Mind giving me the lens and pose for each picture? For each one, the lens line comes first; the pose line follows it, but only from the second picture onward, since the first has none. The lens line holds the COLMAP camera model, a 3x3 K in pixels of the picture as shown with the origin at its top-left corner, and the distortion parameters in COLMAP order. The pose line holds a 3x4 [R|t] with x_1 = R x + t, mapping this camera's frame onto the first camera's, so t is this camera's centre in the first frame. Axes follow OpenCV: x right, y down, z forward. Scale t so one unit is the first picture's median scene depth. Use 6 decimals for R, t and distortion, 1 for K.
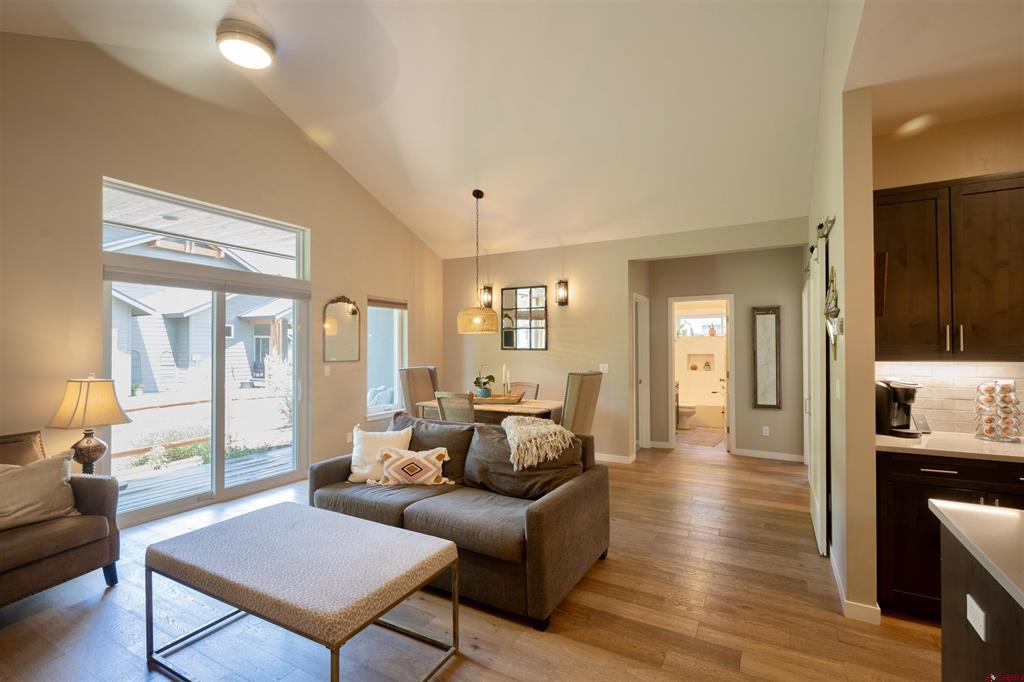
lens RADIAL K [[464.4, 0, 512.0], [0, 464.4, 341.0], [0, 0, 1]] dist [0.000165, -0.000012]
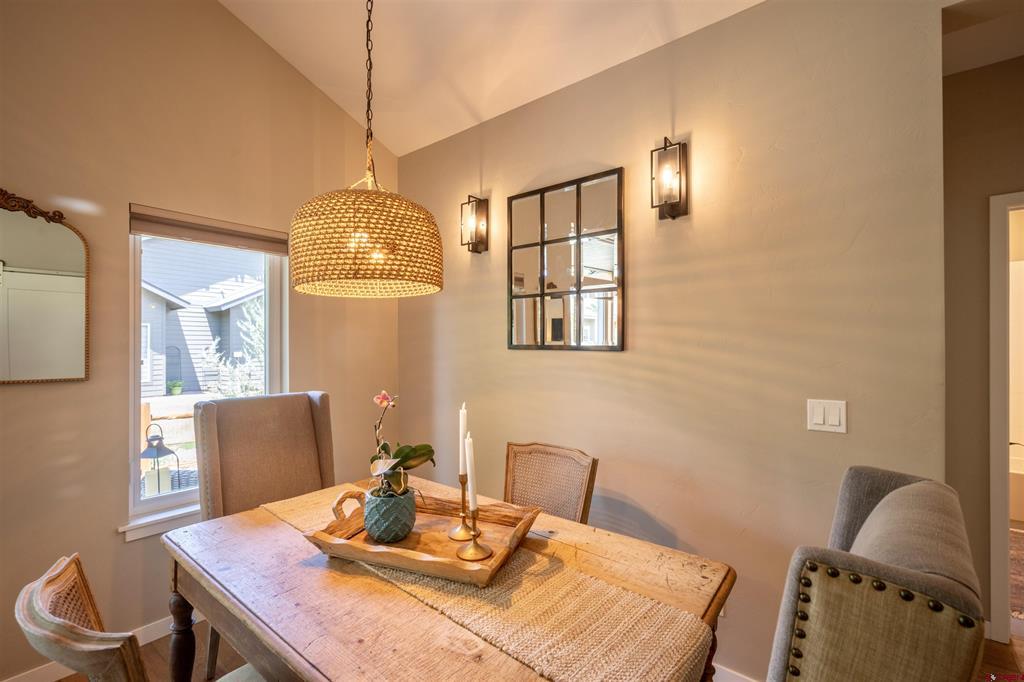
lens RADIAL K [[448.4, 0, 512.0], [0, 448.4, 341.0], [0, 0, 1]] dist [-0.001408, -0.000058]
pose [[0.986119, -0.000011, -0.166041, 0.052062], [0.001274, 0.999971, 0.007499, 0.010252], [0.166037, -0.007606, 0.986090, 0.704774]]
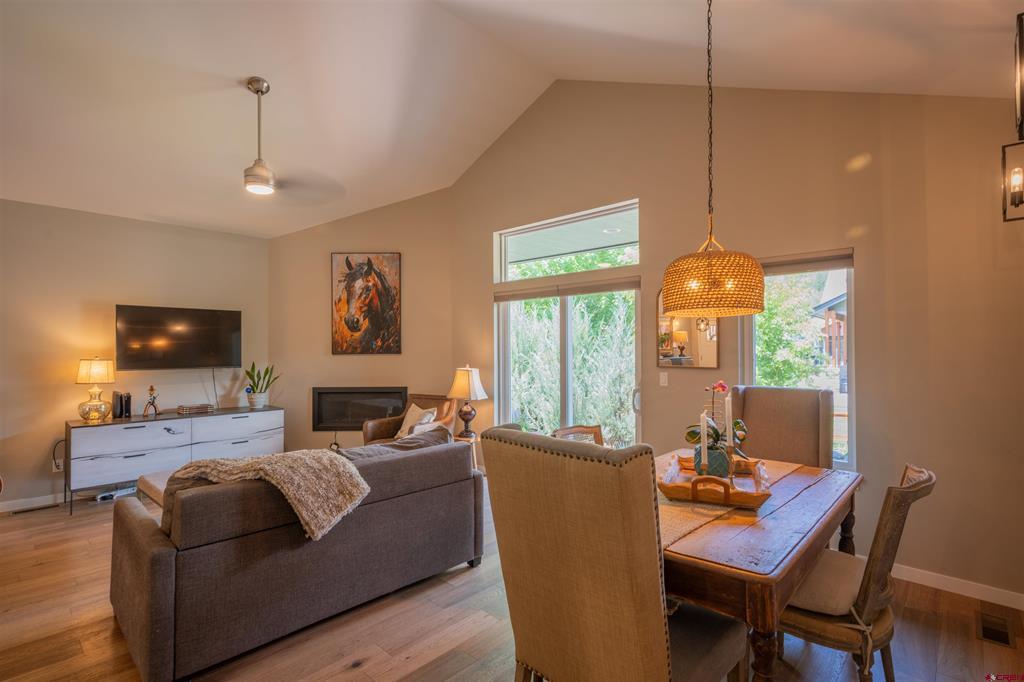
lens RADIAL K [[504.5, 0, 512.0], [0, 504.5, 341.0], [0, 0, 1]] dist [0.000271, -0.000028]
pose [[-0.258244, -0.012051, -0.966005, 0.401691], [0.022318, 0.999581, -0.018436, 0.010939], [0.965822, -0.026321, -0.257867, 0.892929]]
